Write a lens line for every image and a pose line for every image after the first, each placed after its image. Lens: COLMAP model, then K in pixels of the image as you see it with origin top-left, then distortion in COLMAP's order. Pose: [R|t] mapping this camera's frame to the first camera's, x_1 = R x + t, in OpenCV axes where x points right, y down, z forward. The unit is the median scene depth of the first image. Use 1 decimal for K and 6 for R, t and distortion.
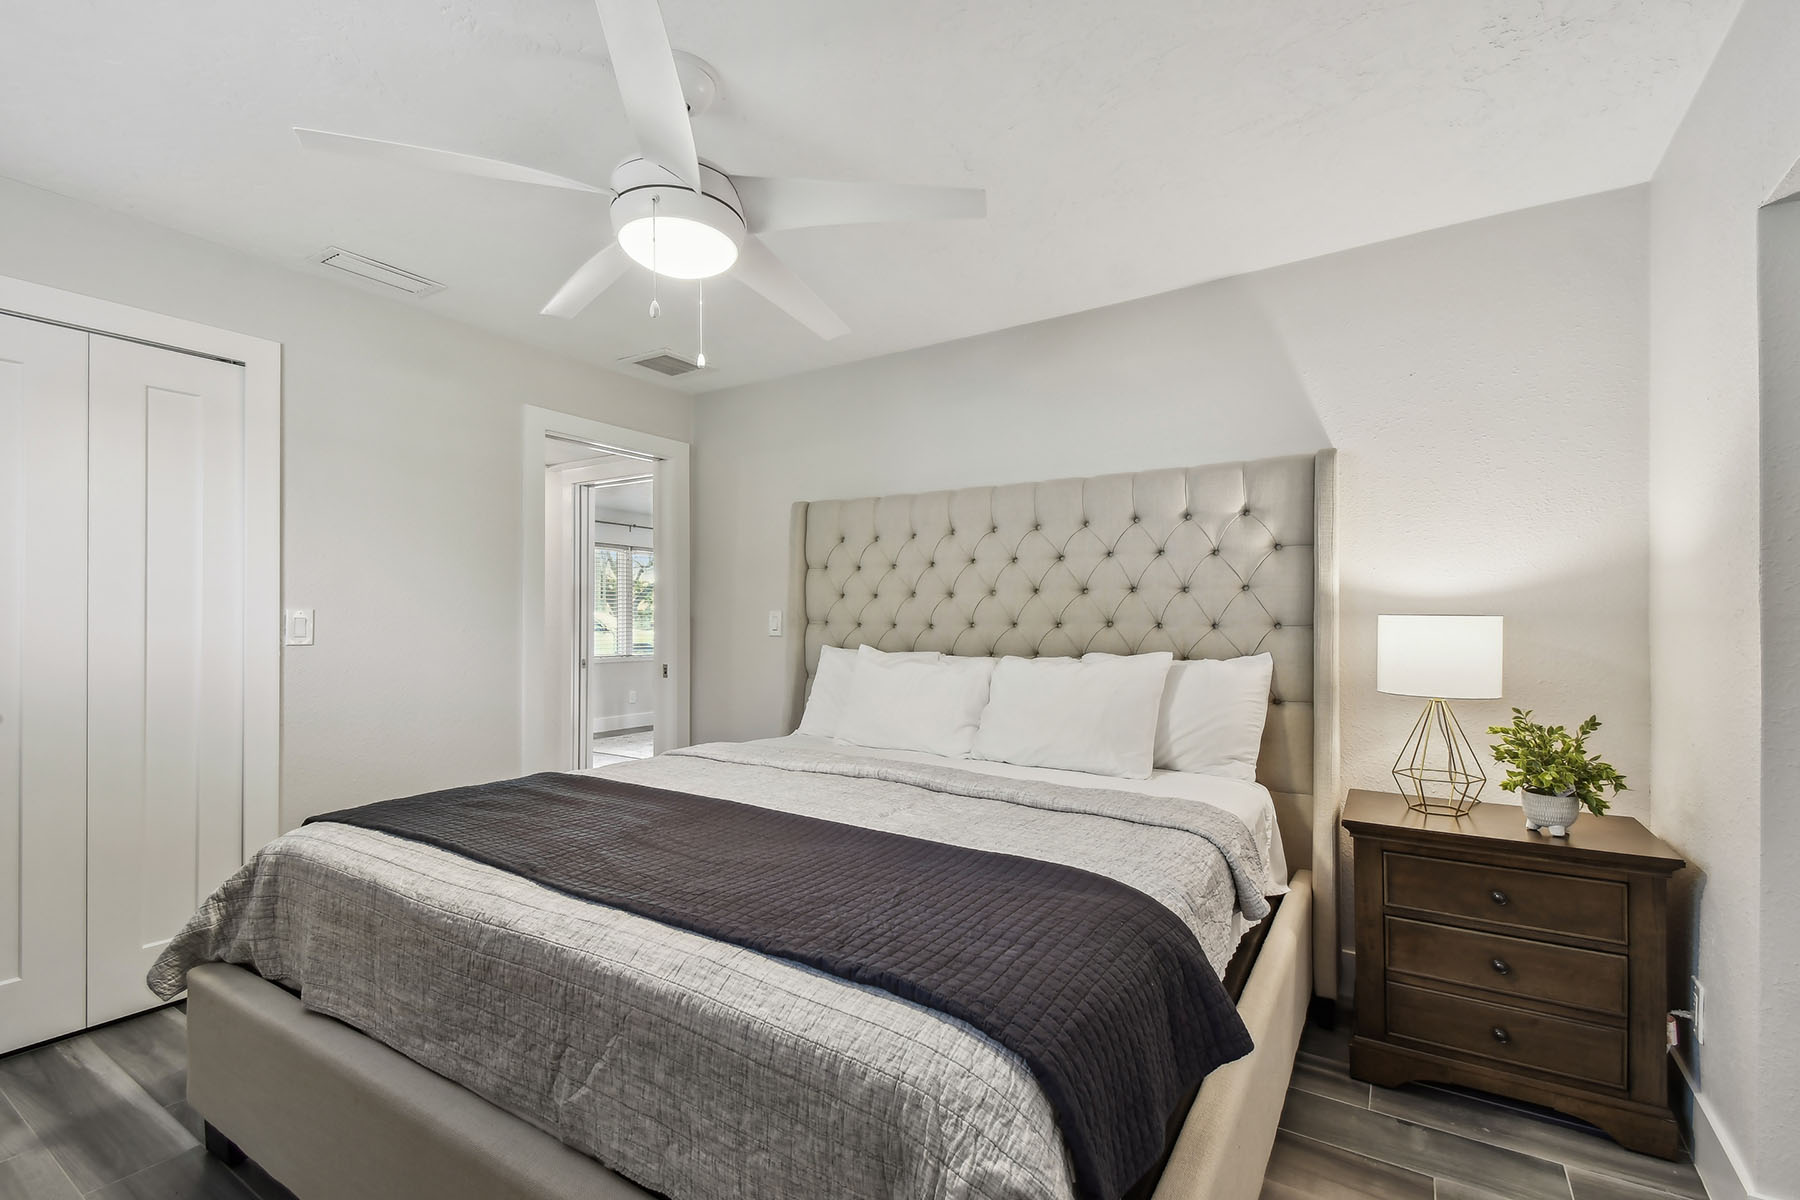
lens RADIAL K [[792.3, 0, 900.4], [0, 792.3, 606.9], [0, 0, 1]] dist [0.022094, -0.004859]
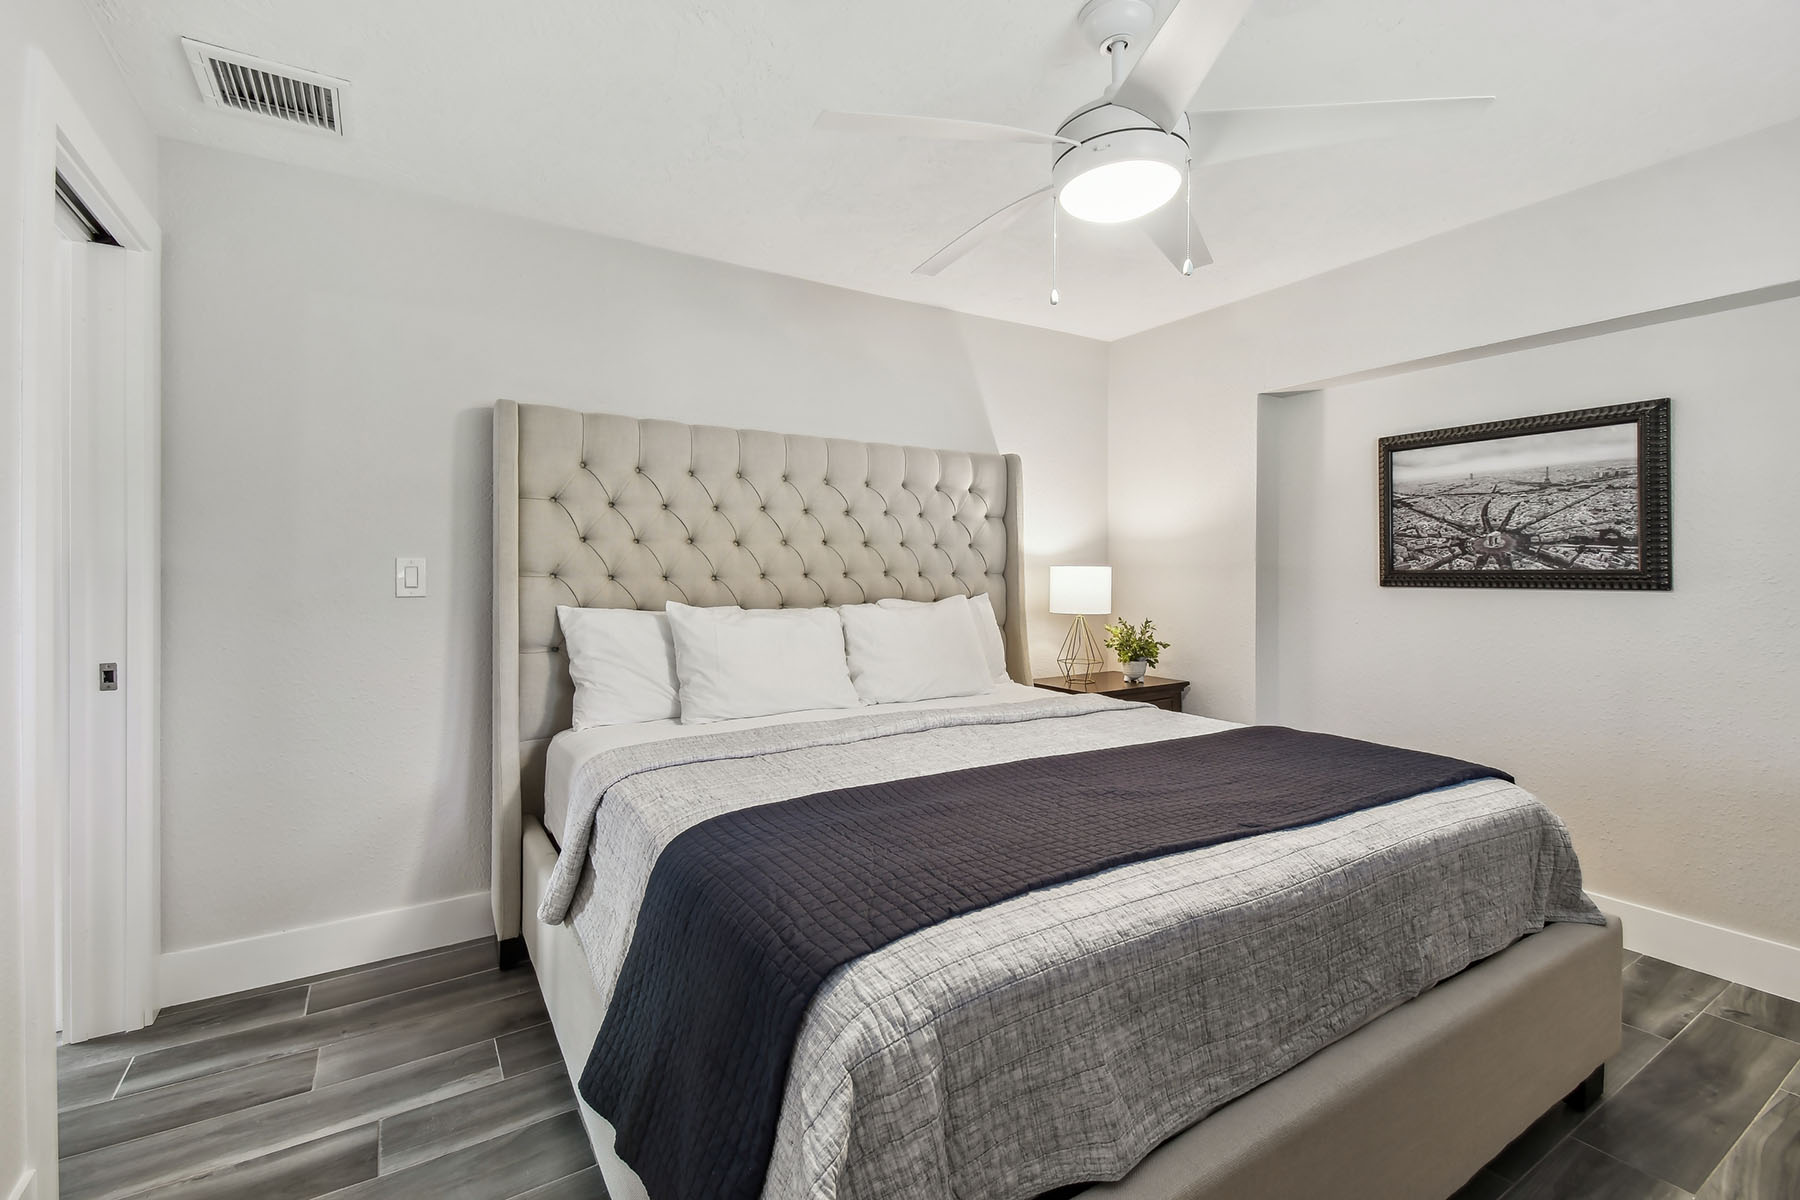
lens RADIAL K [[792.3, 0, 880.3], [0, 792.3, 574.0], [0, 0, 1]] dist [0.022094, -0.004859]
pose [[0.439547, -0.005440, 0.898203, -0.868616], [-0.011595, 0.999864, 0.011731, 0.009585], [-0.898145, -0.015571, 0.439424, 0.559352]]
